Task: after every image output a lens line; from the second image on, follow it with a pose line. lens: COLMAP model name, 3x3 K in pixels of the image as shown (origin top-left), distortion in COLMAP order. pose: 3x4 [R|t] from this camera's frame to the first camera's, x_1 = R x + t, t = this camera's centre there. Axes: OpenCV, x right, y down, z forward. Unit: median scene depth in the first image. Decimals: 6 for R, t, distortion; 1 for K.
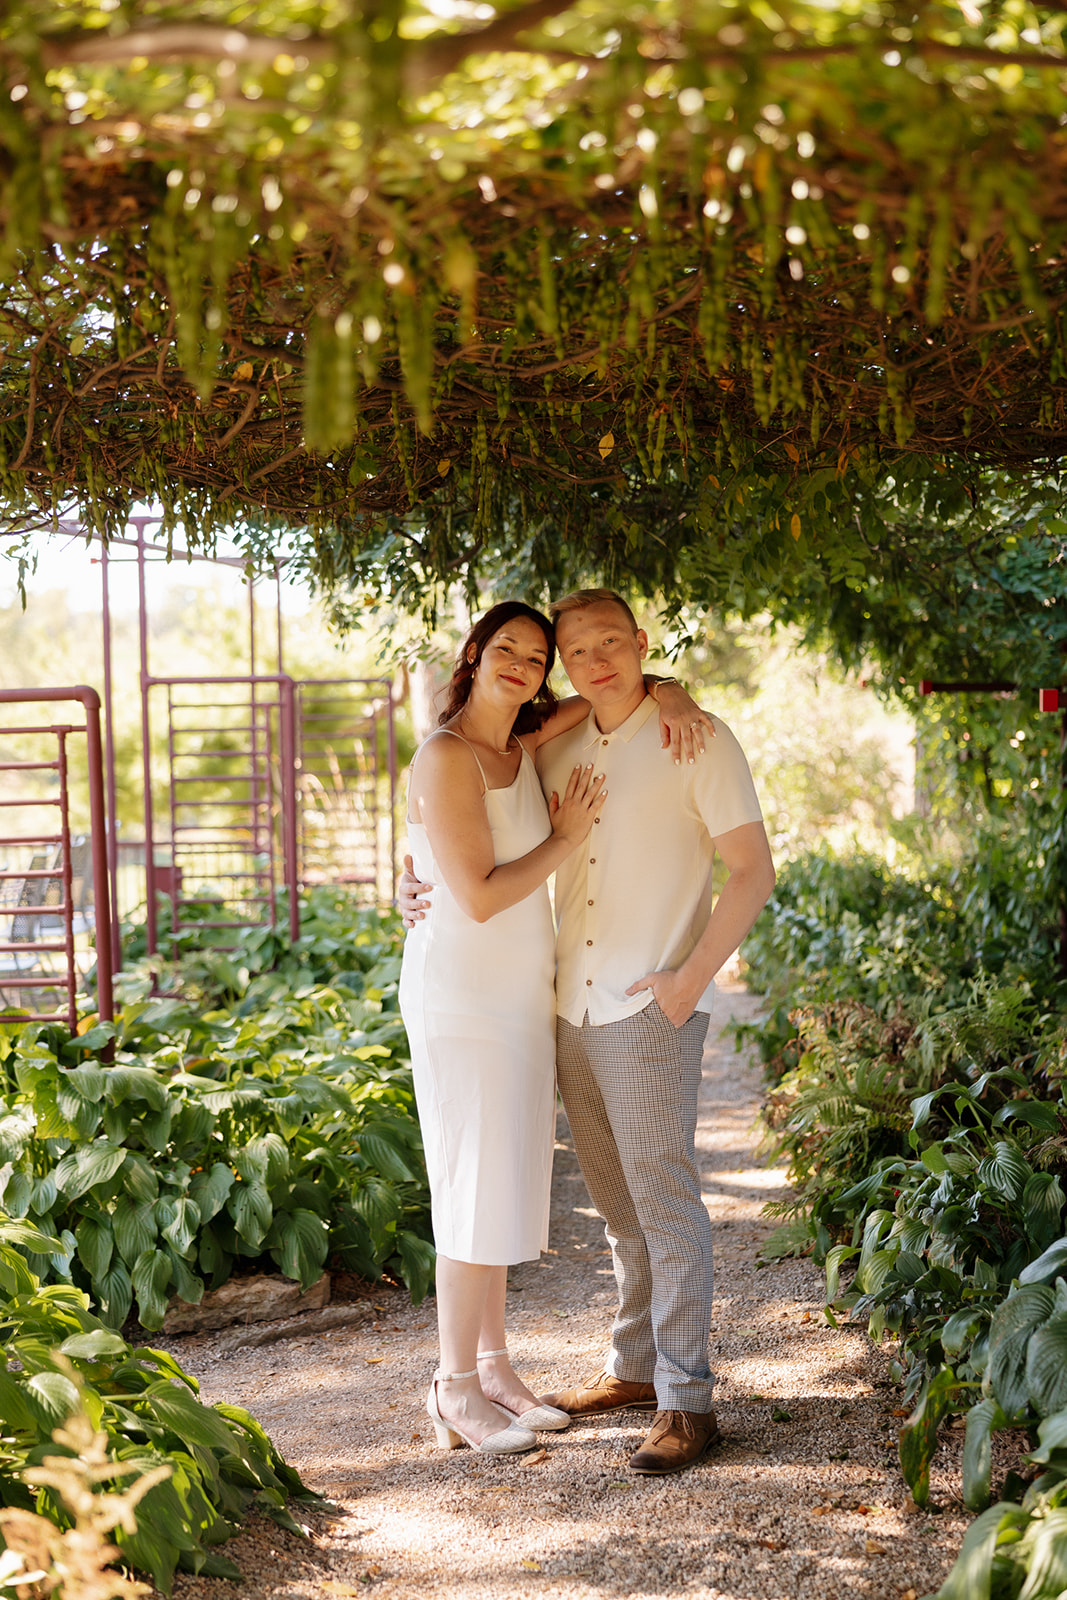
lens RADIAL K [[2512.2, 0, 527.2], [0, 2512.2, 804.0], [0, 0, 1]] dist [-0.038151, 0.000000]
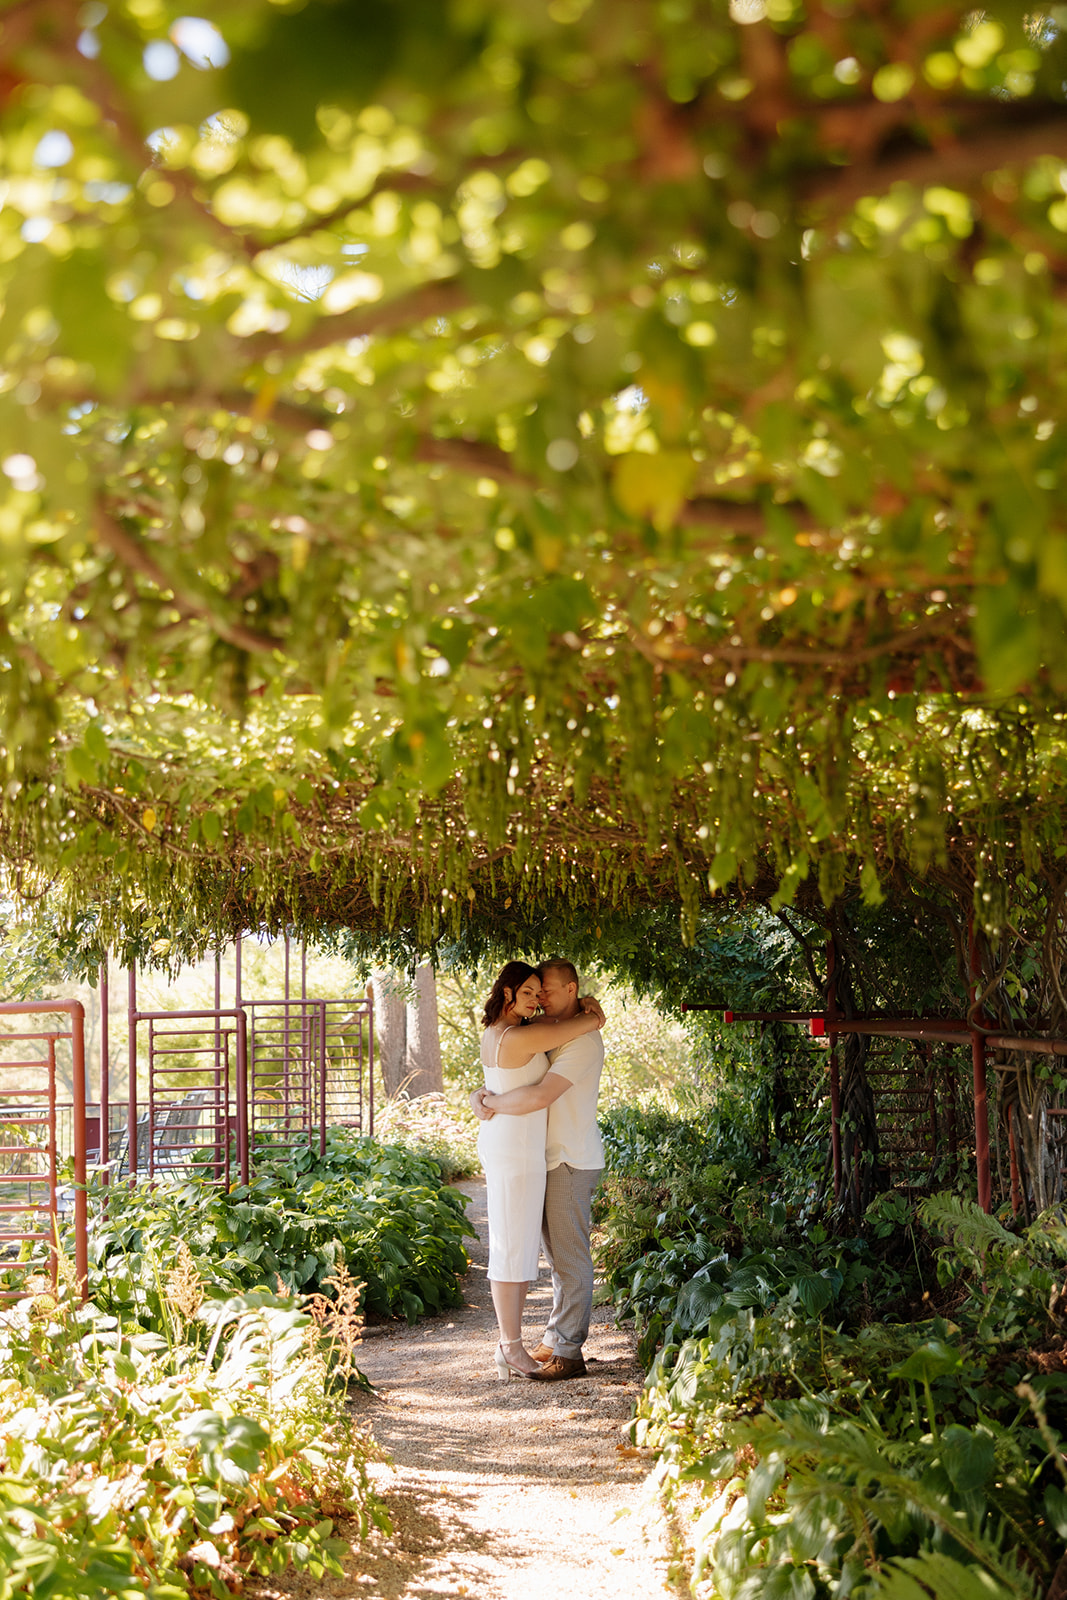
lens RADIAL K [[1950.9, 0, 544.3], [0, 1950.9, 798.9], [0, 0, 1]] dist [0.051960, 0.000000]
pose [[0.998421, 0.006247, 0.055833, -0.022221], [0.002043, 0.989105, -0.147194, 0.013361], [-0.056144, 0.147076, 0.987531, -0.472377]]
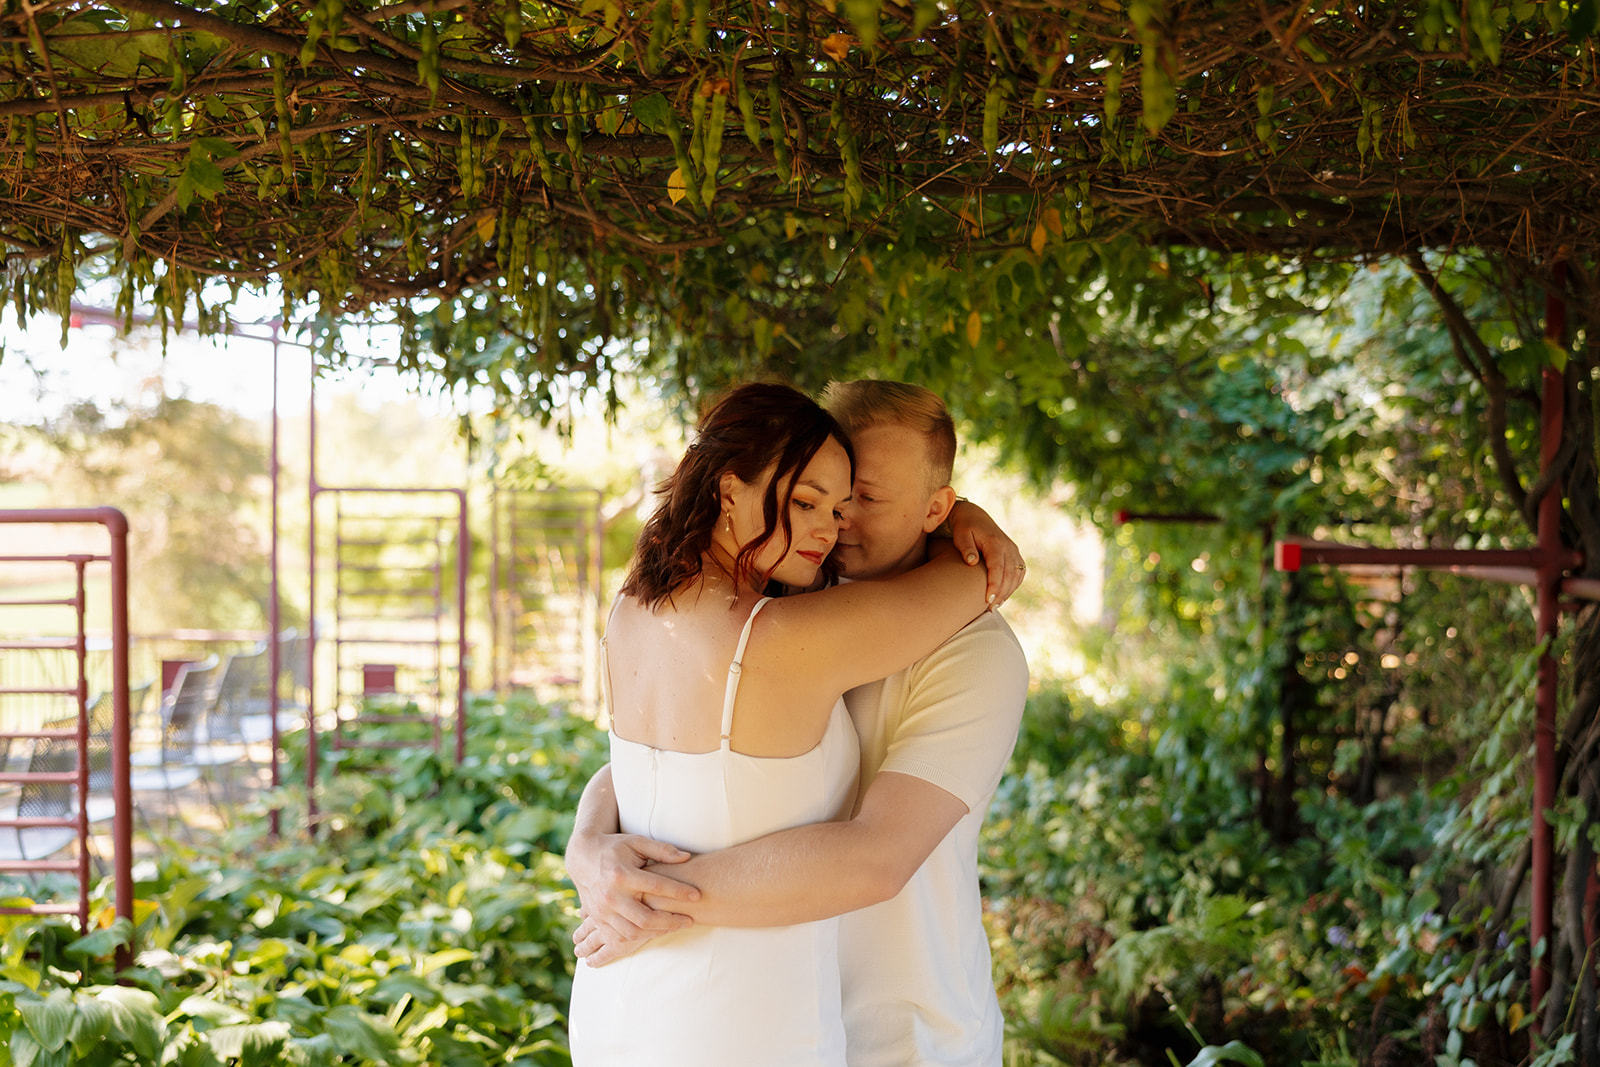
lens RADIAL K [[1950.9, 0, 809.8], [0, 1950.9, 525.9], [0, 0, 1]] dist [0.051960, 0.000000]
pose [[0.999647, 0.024737, 0.009669, 0.041041], [-0.024490, 0.999391, -0.024873, -0.027063], [-0.010278, 0.024628, 0.999644, 0.319231]]
